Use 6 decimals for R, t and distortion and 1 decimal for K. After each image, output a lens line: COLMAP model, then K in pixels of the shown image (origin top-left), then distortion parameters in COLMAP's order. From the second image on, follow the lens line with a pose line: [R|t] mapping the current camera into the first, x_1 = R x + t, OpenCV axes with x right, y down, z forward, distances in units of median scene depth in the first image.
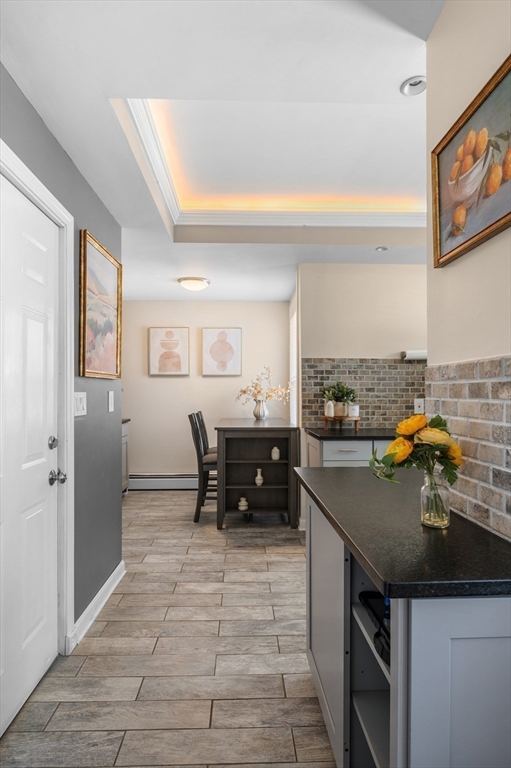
lens RADIAL K [[440.6, 0, 255.5], [0, 440.6, 384.0], [0, 0, 1]] dist [-0.000094, -0.000132]
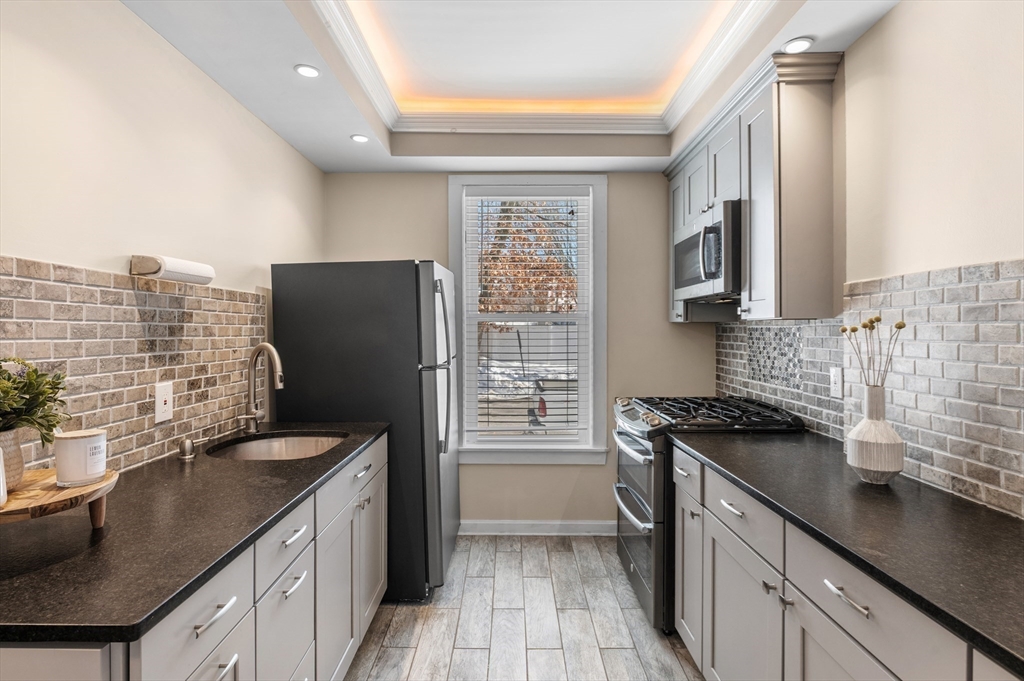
lens RADIAL K [[514.7, 0, 511.8], [0, 514.7, 328.2], [0, 0, 1]] dist [-0.001602, -0.000365]
pose [[0.035595, 0.005263, 0.999352, -0.074584], [-0.018824, 0.999812, -0.004595, -0.018734], [-0.999189, -0.018648, 0.035688, 0.676893]]
